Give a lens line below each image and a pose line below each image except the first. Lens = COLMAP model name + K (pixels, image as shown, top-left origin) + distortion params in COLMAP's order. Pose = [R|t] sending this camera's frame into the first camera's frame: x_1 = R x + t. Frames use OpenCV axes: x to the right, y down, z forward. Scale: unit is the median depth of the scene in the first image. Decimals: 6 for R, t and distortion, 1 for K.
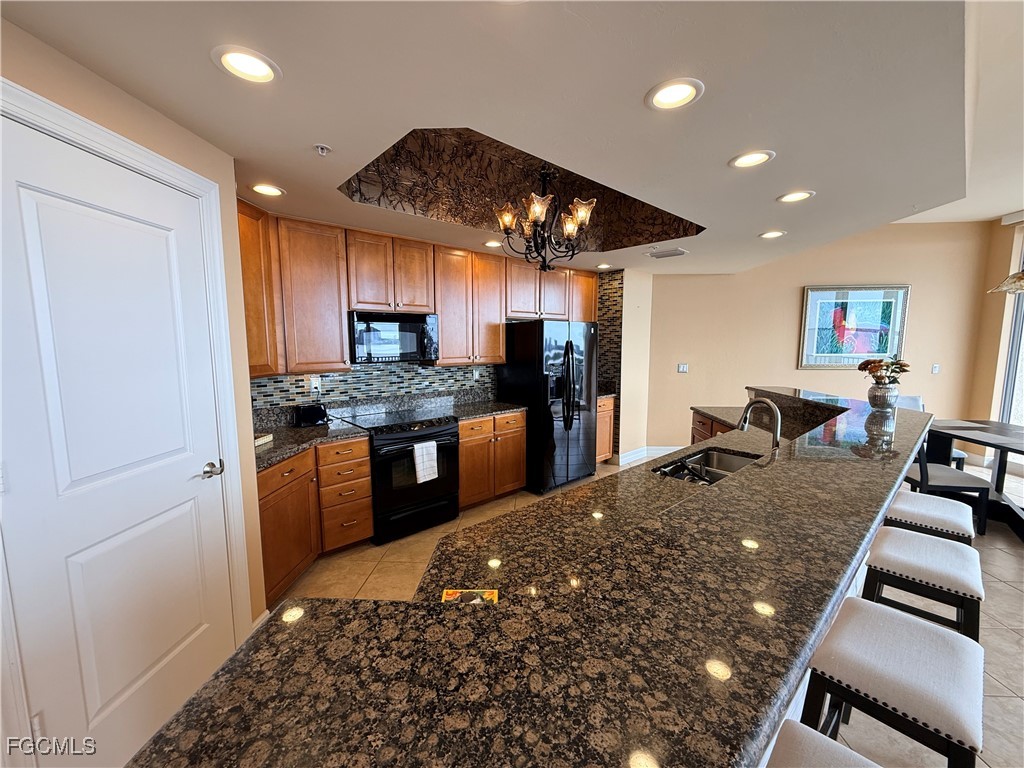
lens RADIAL K [[411.4, 0, 510.5], [0, 411.4, 385.3], [0, 0, 1]] dist [-0.000021, -0.000443]
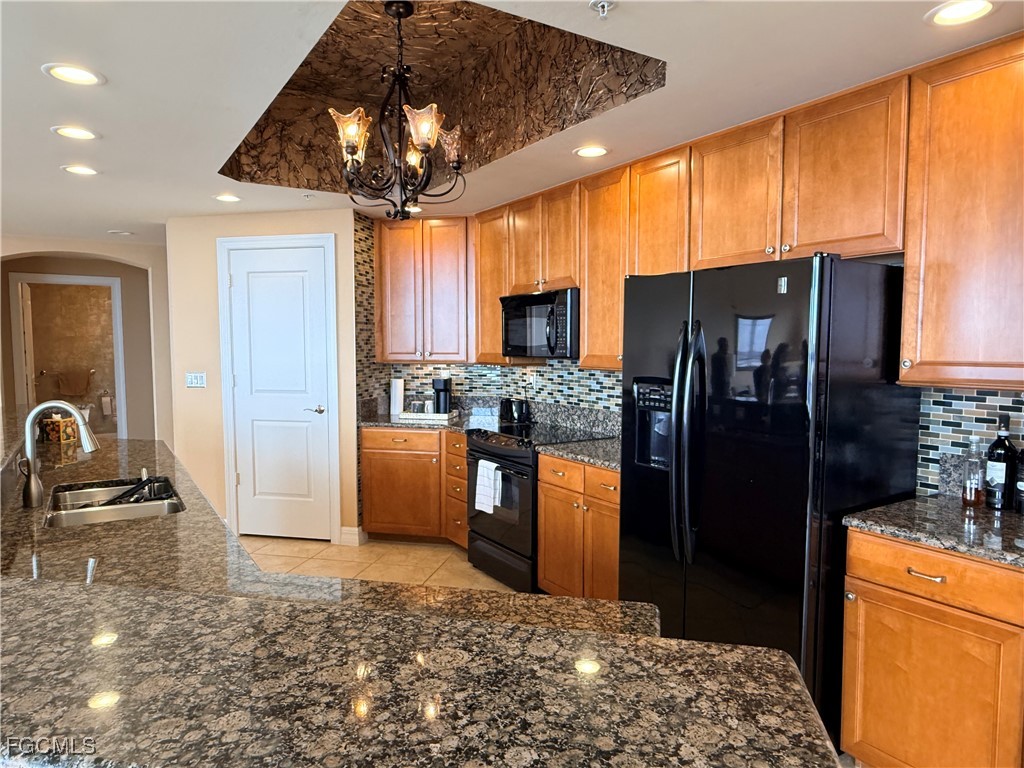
lens RADIAL K [[676.3, 0, 511.1], [0, 676.3, 388.2], [0, 0, 1]] dist [0.000363, -0.001827]
pose [[-0.181774, 0.062955, -0.981323, 0.923495], [-0.109303, 0.990471, 0.083789, -0.096431], [0.977247, 0.122492, -0.173160, 1.139013]]
